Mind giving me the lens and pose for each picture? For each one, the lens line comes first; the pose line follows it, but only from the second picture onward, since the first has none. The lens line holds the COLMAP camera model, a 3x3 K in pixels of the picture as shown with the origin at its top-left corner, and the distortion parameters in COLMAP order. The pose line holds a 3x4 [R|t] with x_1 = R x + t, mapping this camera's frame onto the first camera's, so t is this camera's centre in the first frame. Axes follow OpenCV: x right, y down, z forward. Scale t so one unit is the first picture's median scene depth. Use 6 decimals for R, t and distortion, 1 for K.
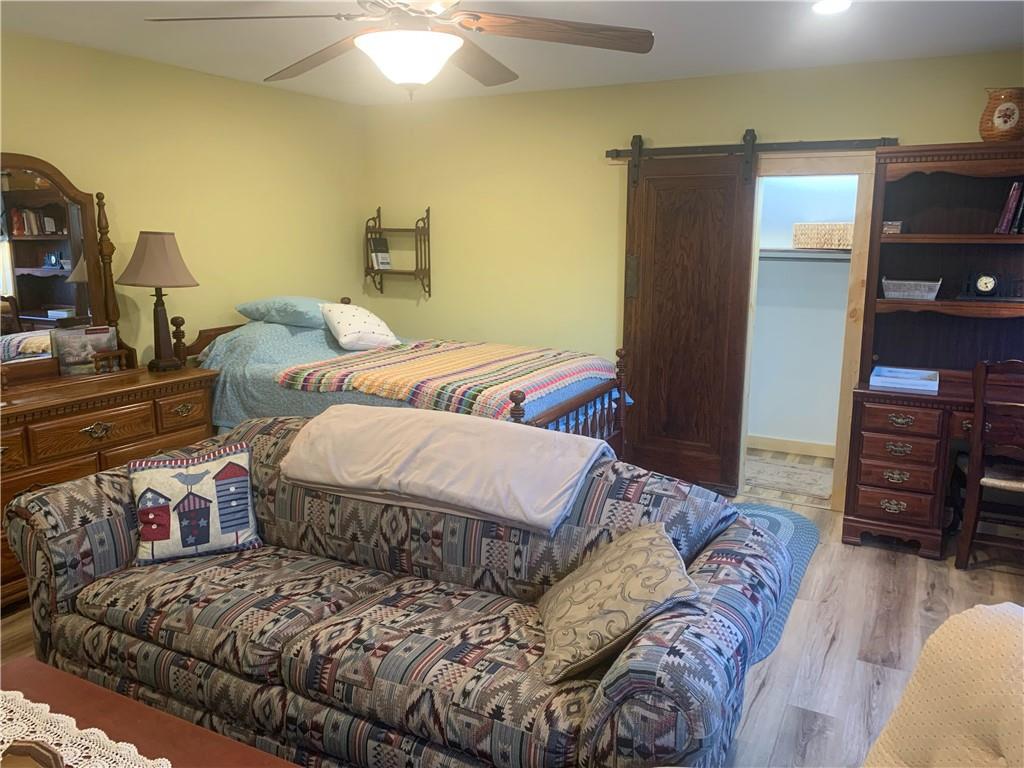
lens RADIAL K [[750.1, 0, 512.0], [0, 750.1, 384.0], [0, 0, 1]] dist [0.023401, 0.002458]
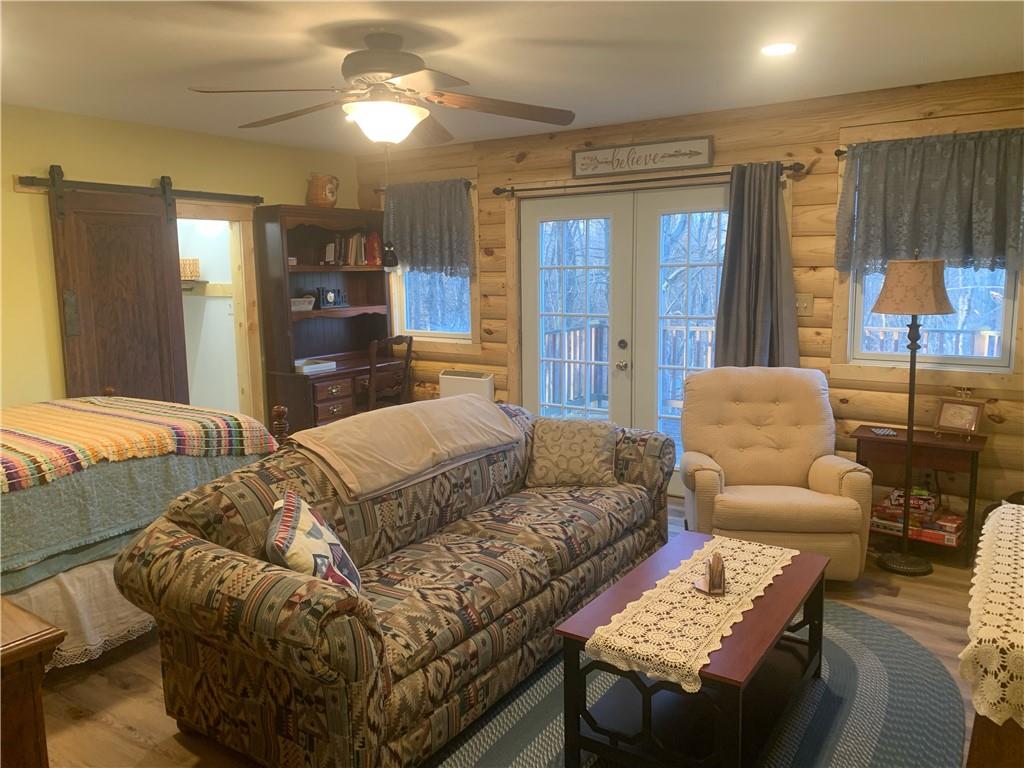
lens RADIAL K [[770.2, 0, 513.9], [0, 770.2, 376.3], [0, 0, 1]] dist [-0.005023, -0.008473]
pose [[0.118532, -0.144222, 0.982421, -1.389623], [0.212203, 0.970217, 0.116828, -0.121019], [-0.970010, 0.194624, 0.145606, 0.664512]]
